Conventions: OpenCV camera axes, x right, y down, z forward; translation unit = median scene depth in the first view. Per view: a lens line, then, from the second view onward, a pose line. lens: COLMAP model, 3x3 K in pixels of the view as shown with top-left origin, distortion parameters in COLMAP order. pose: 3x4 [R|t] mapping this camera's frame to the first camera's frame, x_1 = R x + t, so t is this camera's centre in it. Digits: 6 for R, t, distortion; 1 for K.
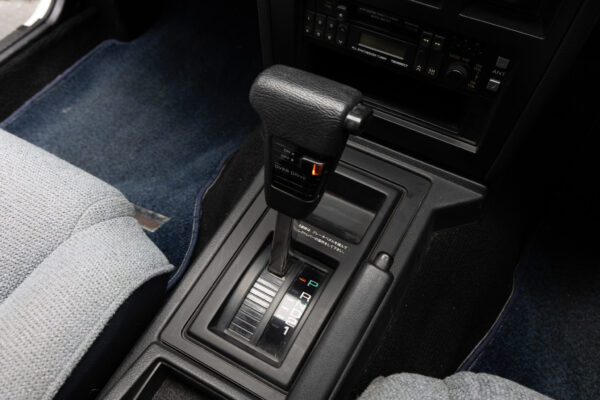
lens RADIAL K [[488.1, 0, 300.0], [0, 488.1, 200.0], [0, 0, 1]] dist [0.002838, 0.002070]
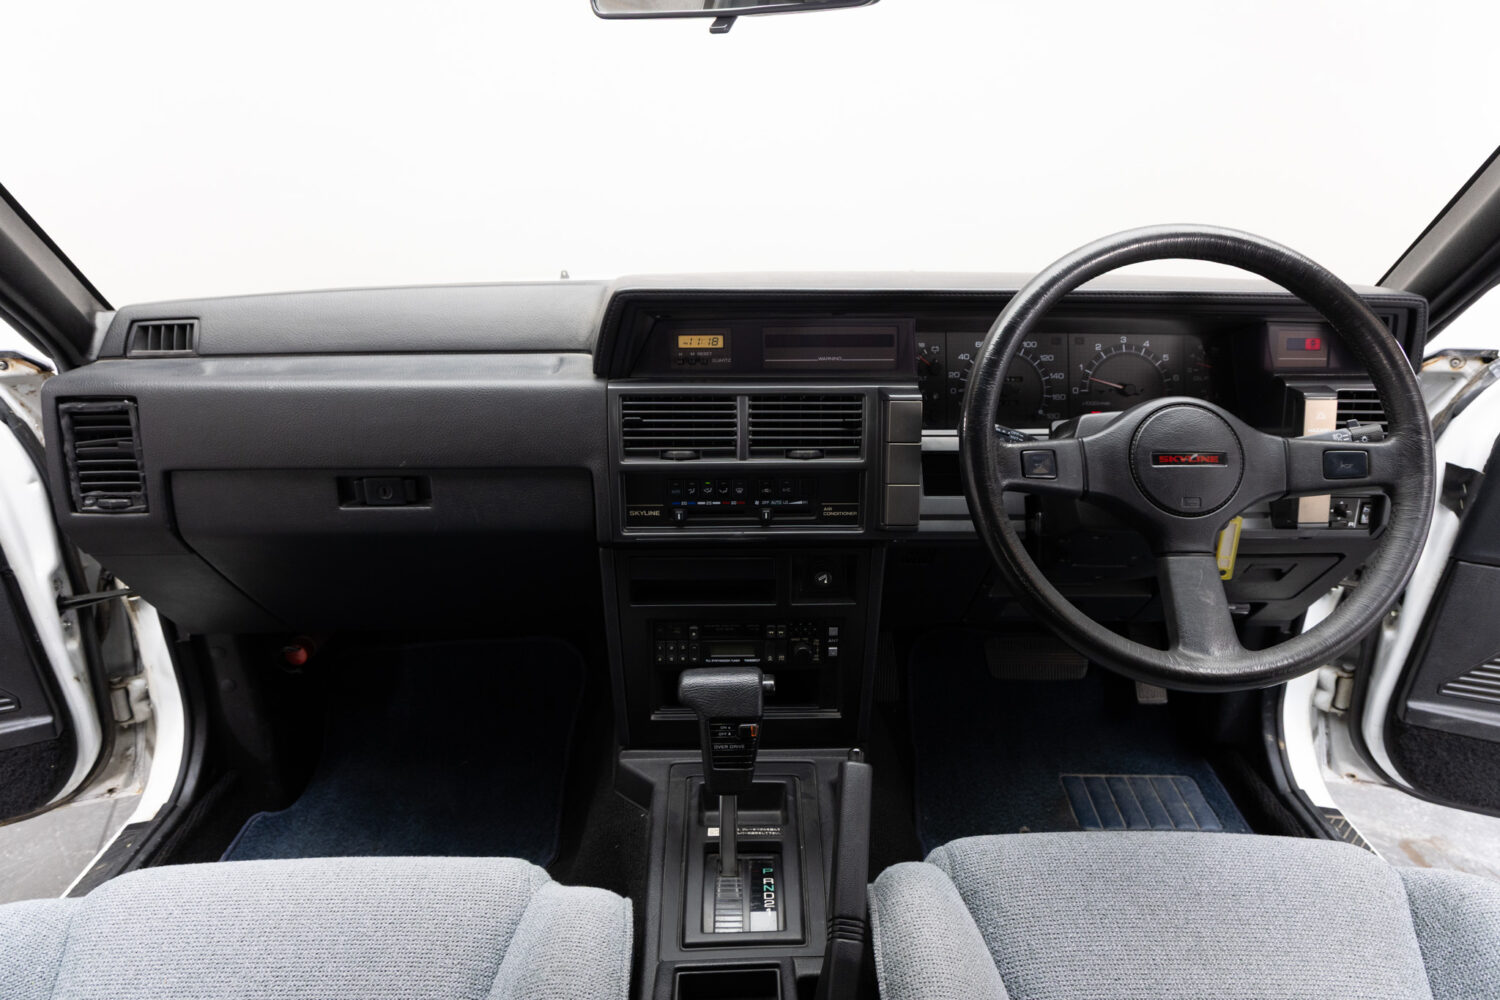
lens RADIAL K [[1069.7, 0, 750.0], [0, 1069.7, 500.0], [0, 0, 1]] dist [0.044811, -0.000994]
pose [[0.864825, -0.171381, 0.471918, -0.945255], [0.406657, 0.790368, -0.458201, 0.584482], [-0.294462, 0.588173, 0.753223, -1.130332]]
